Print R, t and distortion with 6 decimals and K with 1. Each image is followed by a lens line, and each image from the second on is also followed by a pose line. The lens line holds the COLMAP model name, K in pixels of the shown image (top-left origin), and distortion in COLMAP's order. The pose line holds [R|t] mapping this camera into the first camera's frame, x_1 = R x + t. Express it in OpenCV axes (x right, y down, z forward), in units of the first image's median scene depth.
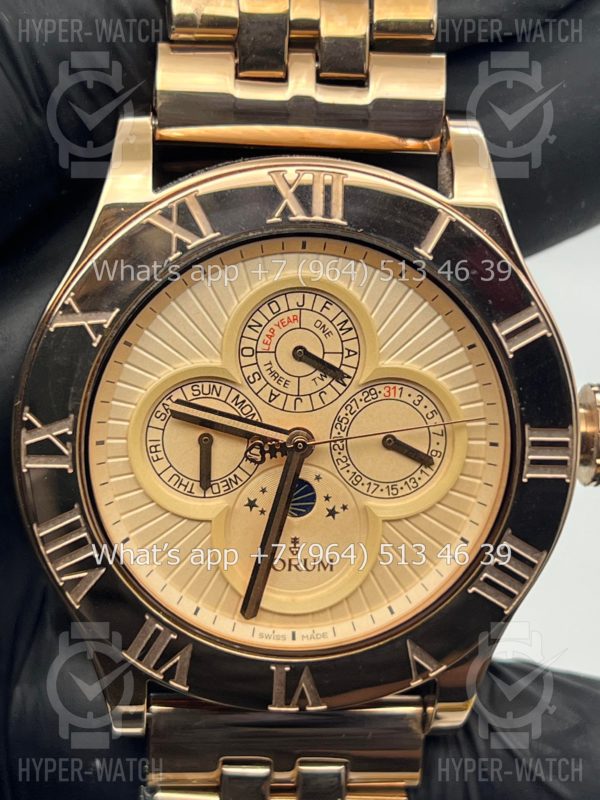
lens RADIAL K [[1887.3, 0, 296.9], [0, 1887.3, 403.0], [0, 0, 1]] dist [0.251583, 0.000000]
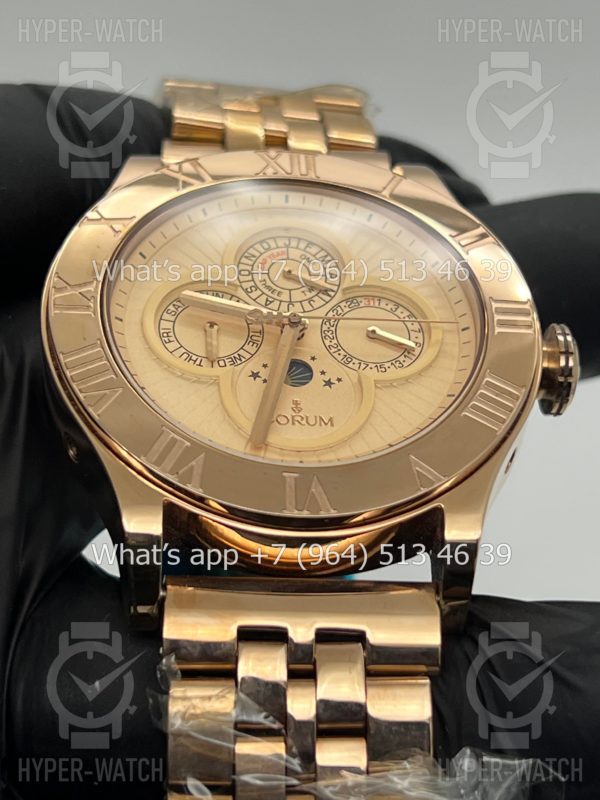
lens RADIAL K [[1887.3, 0, 300.1], [0, 1887.3, 406.6], [0, 0, 1]] dist [0.251583, 0.000000]
pose [[0.997565, -0.054975, 0.042910, -0.046411], [0.068838, 0.677654, -0.732151, 0.884493], [0.011171, 0.733323, 0.679789, 0.264238]]
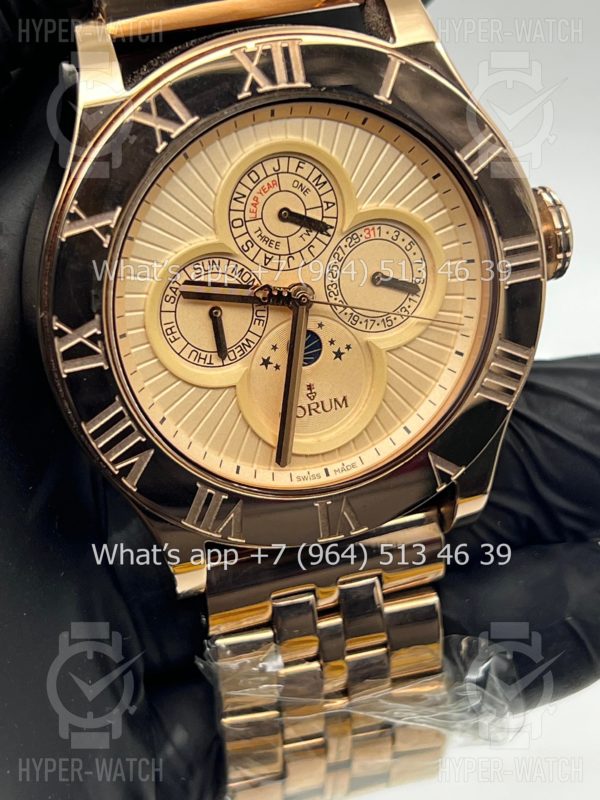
lens RADIAL K [[1887.3, 0, 294.4], [0, 1887.3, 400.0], [0, 0, 1]] dist [0.251583, 0.000000]
pose [[0.964514, -0.215195, 0.152983, -0.178687], [0.200230, 0.973837, 0.107468, -0.038029], [-0.172107, -0.073022, 0.982368, -0.058814]]
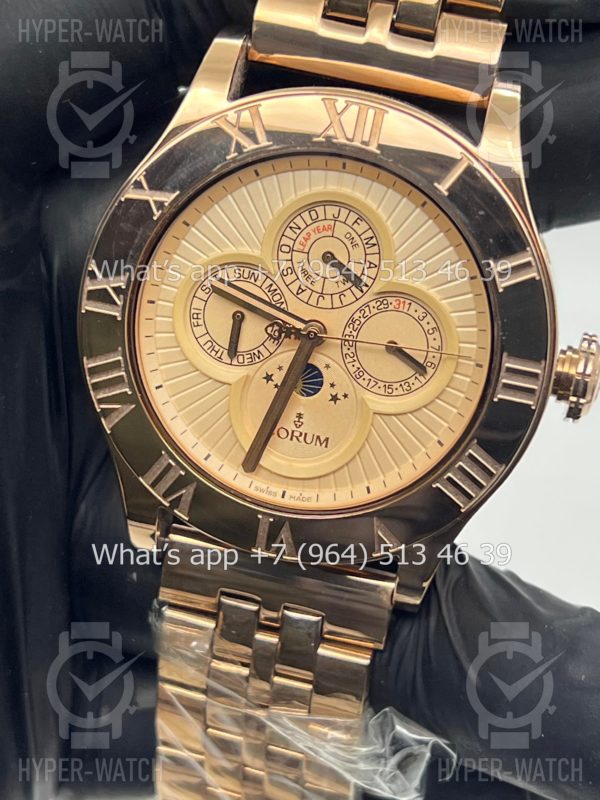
lens RADIAL K [[1887.3, 0, 301.1], [0, 1887.3, 405.0], [0, 0, 1]] dist [0.251583, 0.000000]
pose [[0.960290, 0.187644, -0.206477, 0.244385], [-0.186352, 0.982142, 0.025868, 0.036157], [0.207644, 0.013636, 0.978109, -0.150909]]
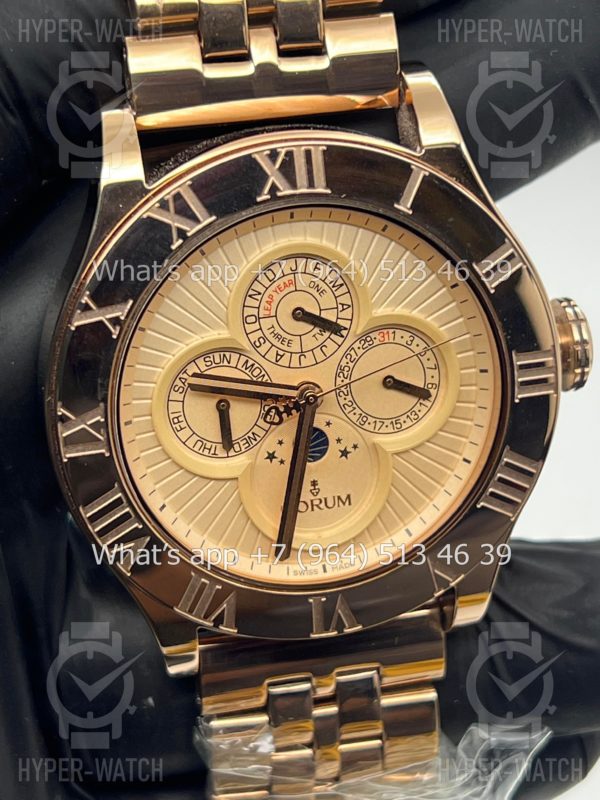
lens RADIAL K [[1887.3, 0, 299.1], [0, 1887.3, 402.0], [0, 0, 1]] dist [0.251583, 0.000000]
pose [[0.987178, -0.139404, 0.077759, -0.088736], [0.130441, 0.985291, 0.110398, -0.095414], [-0.092005, -0.098839, 0.990841, -0.071732]]
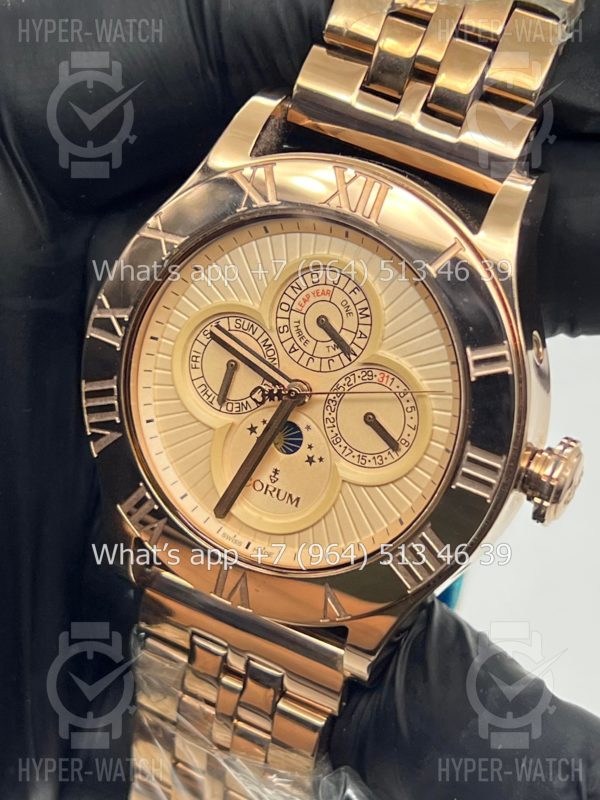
lens RADIAL K [[1887.3, 0, 292.9], [0, 1887.3, 408.4], [0, 0, 1]] dist [0.251583, 0.000000]
pose [[0.851217, 0.329380, -0.408580, 0.488354], [-0.338472, 0.939525, 0.052249, -0.030774], [0.401081, 0.093818, 0.911226, -0.086320]]
